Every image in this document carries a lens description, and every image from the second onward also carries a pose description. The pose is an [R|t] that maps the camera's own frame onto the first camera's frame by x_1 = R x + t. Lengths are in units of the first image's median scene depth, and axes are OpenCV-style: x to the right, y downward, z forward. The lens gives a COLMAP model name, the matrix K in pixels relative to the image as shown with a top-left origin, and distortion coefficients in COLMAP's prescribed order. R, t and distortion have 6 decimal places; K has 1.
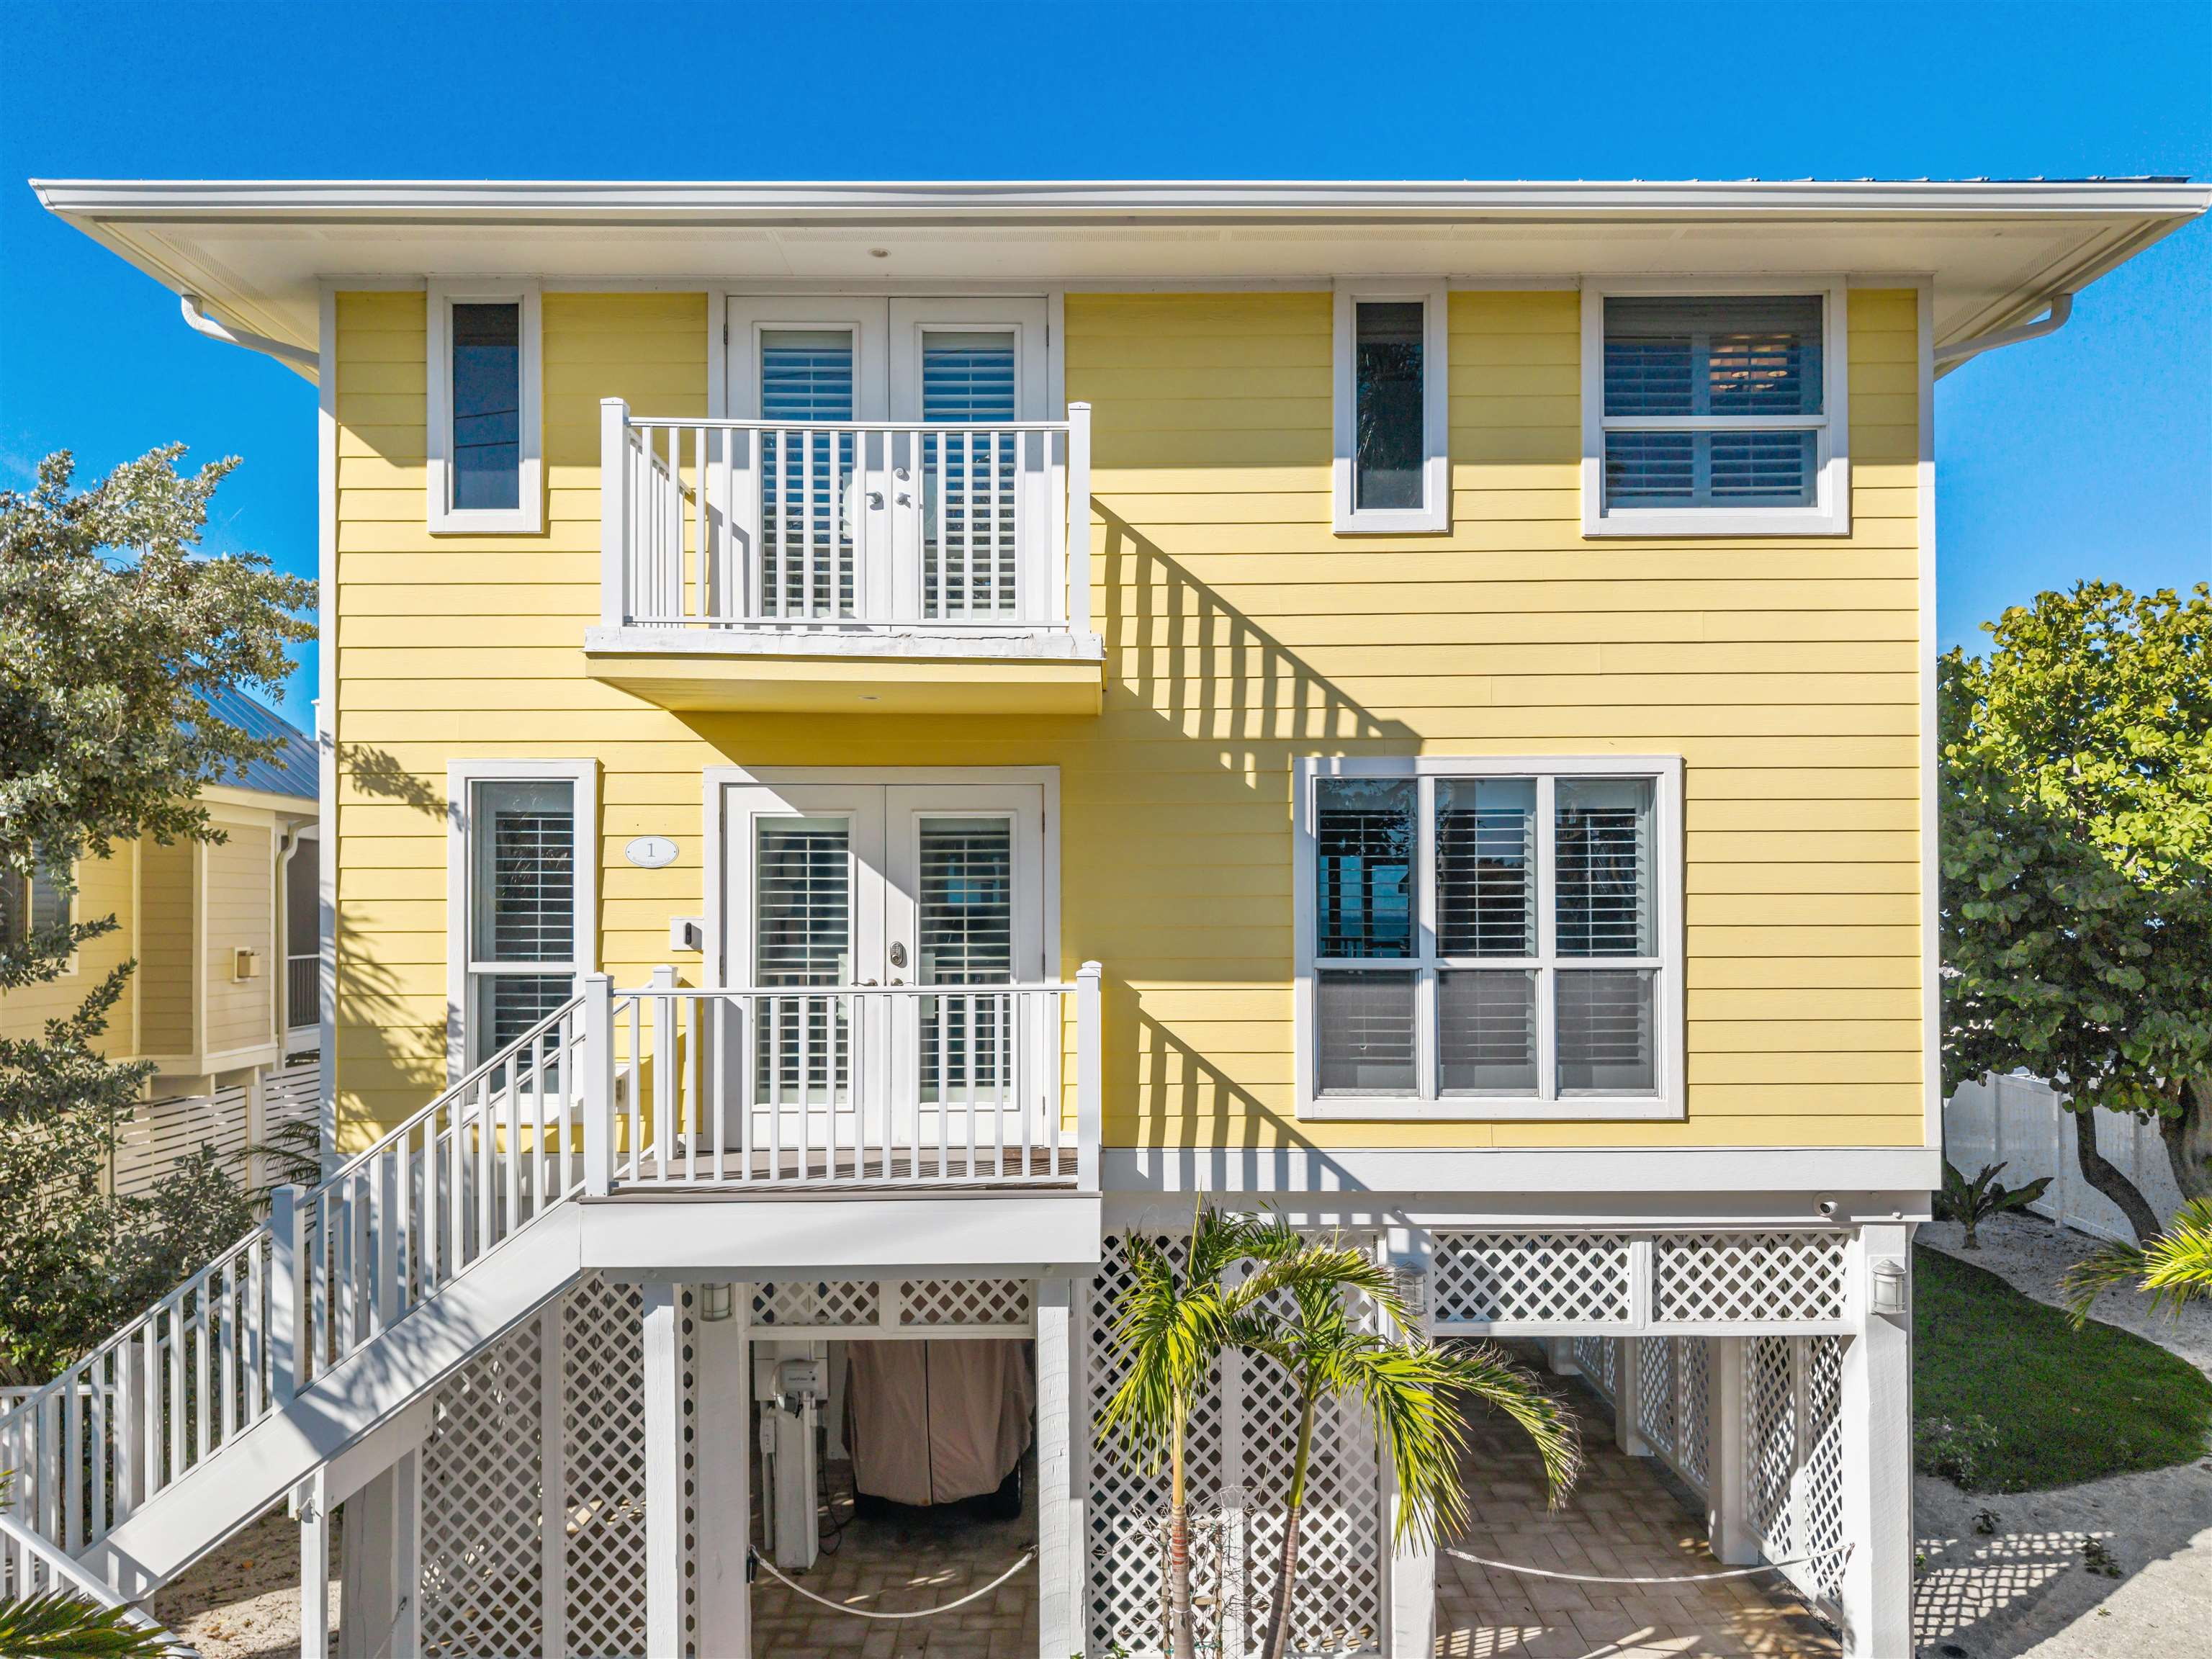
lens RADIAL K [[1622.7, 0, 1103.4], [0, 1622.7, 877.1], [0, 0, 1]] dist [0.083461, -0.088919]
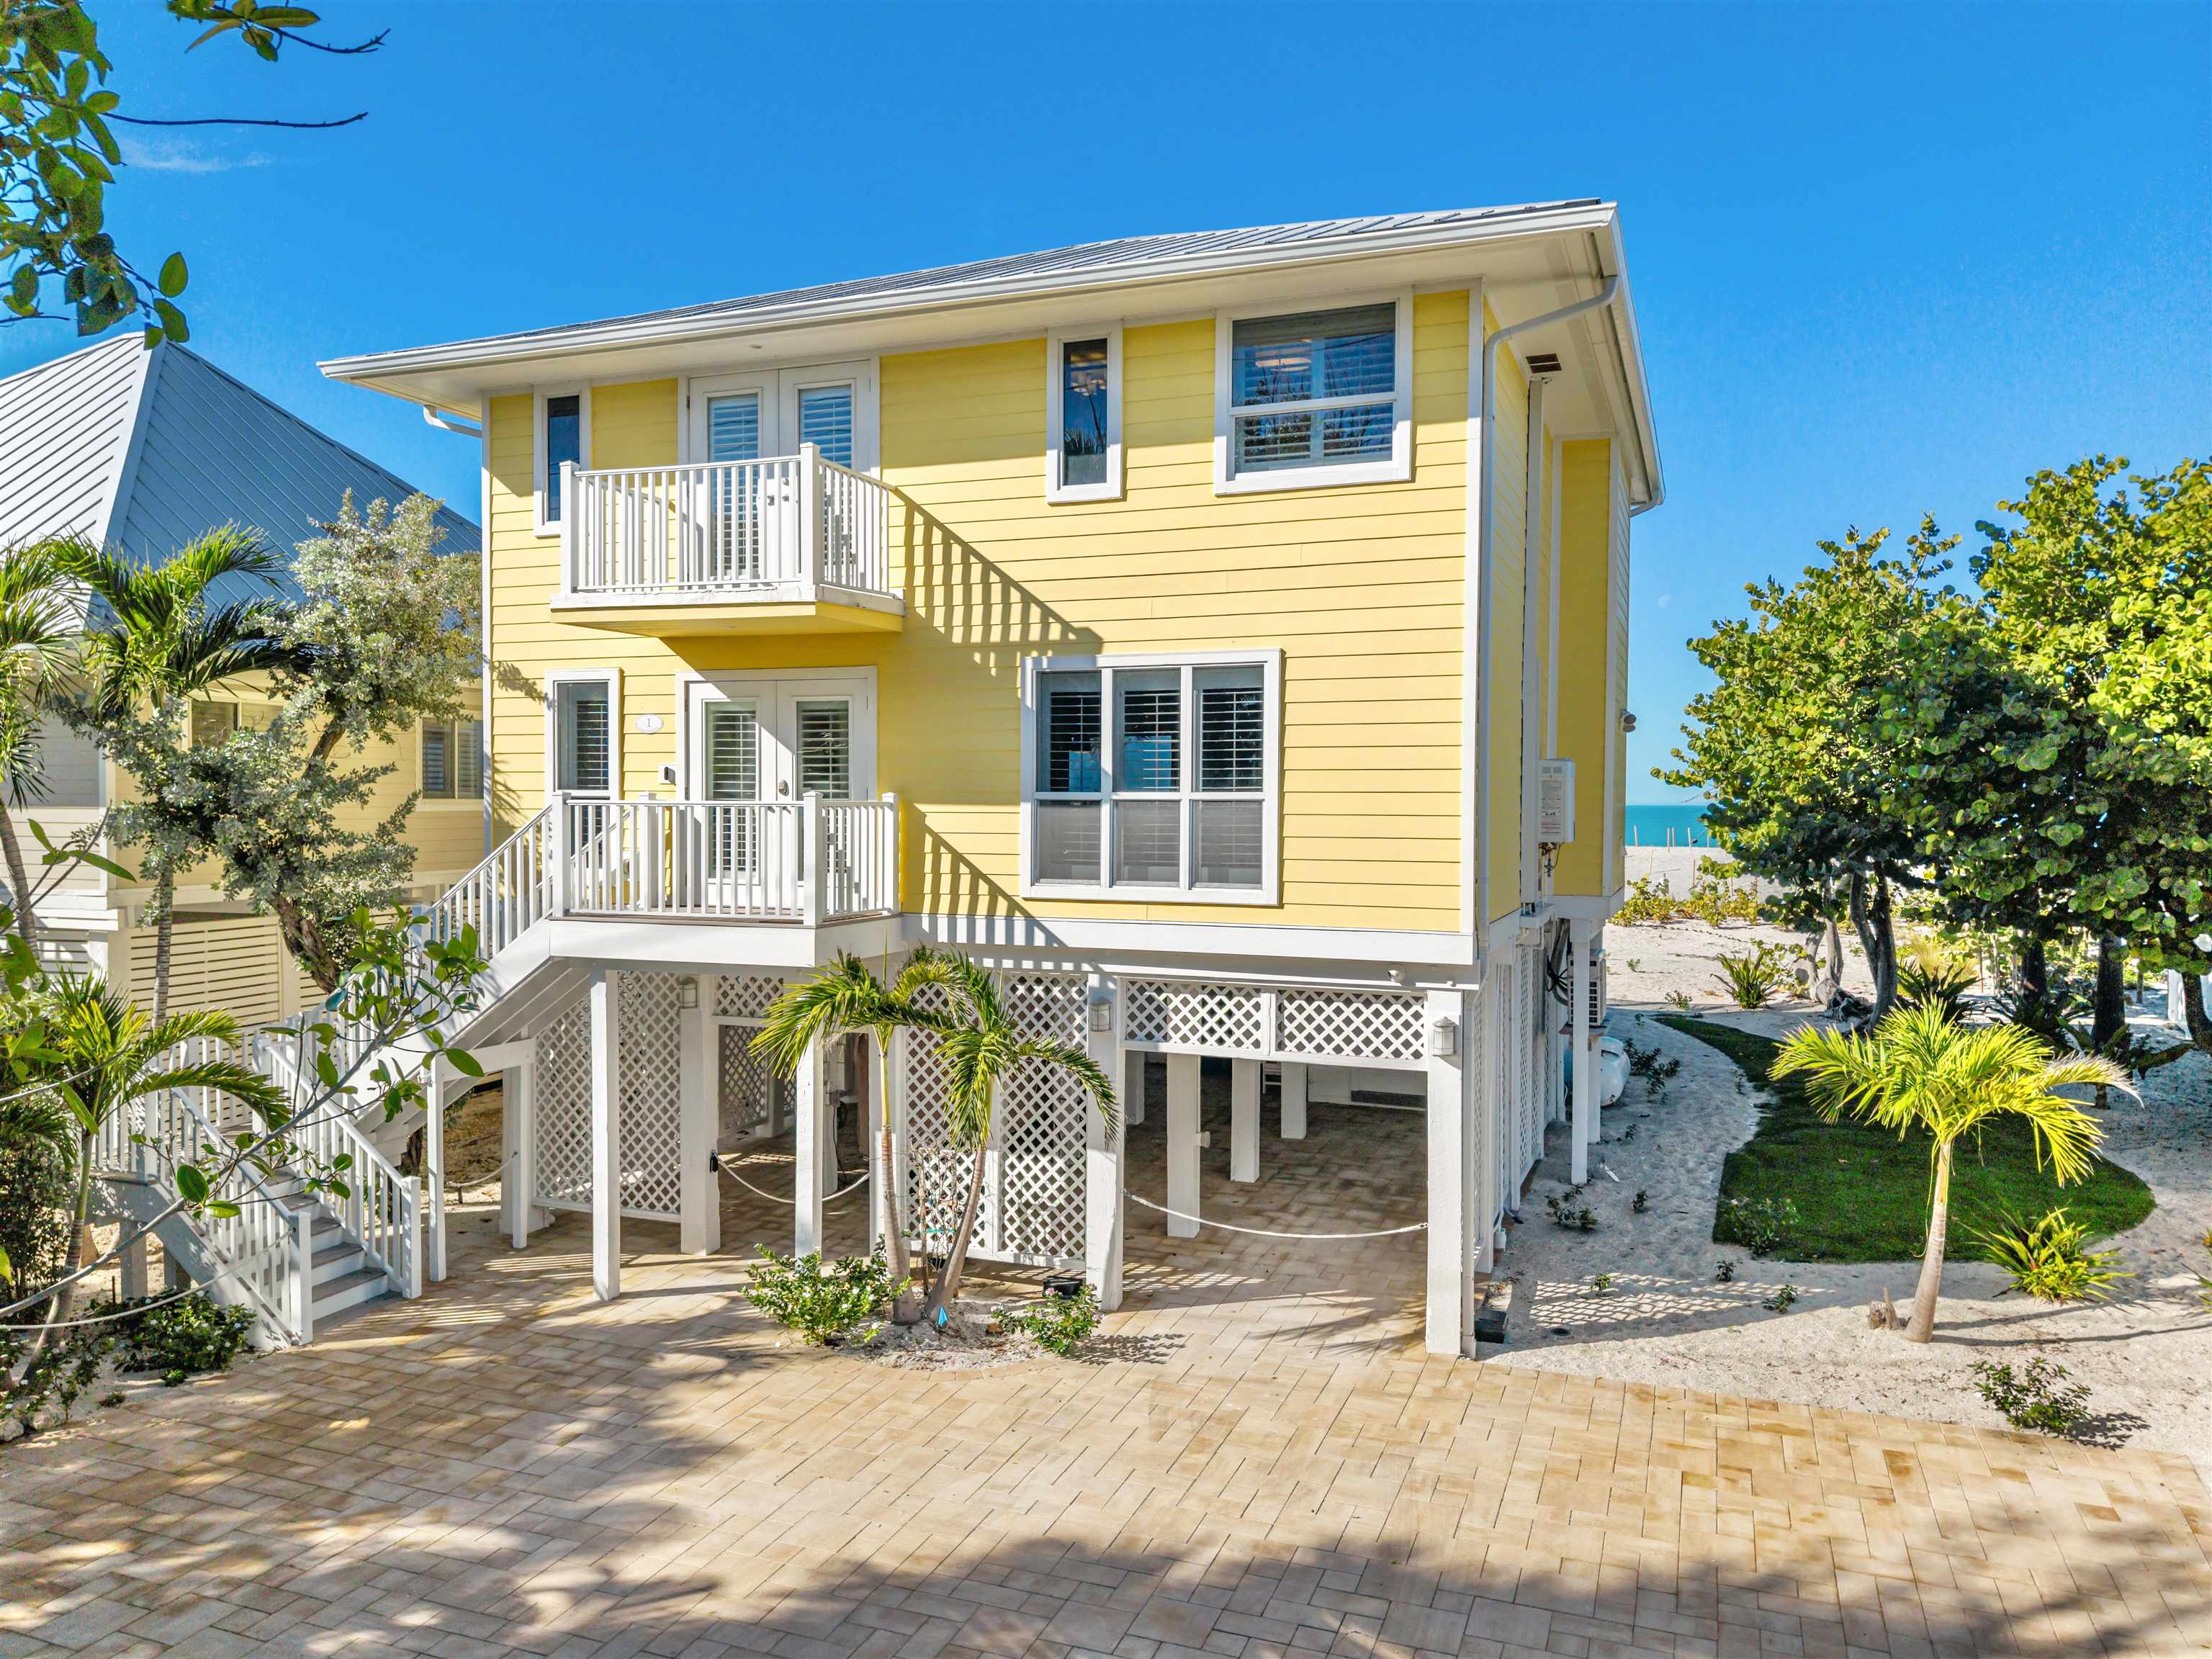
lens RADIAL K [[1464.6, 0, 1106.0], [0, 1464.6, 829.5], [0, 0, 1]] dist [0.127580, -0.186609]
pose [[0.939954, 0.011465, -0.341108, 0.652848], [-0.002101, 0.999611, 0.027808, 0.047605], [0.341294, -0.025422, 0.939613, -0.242256]]
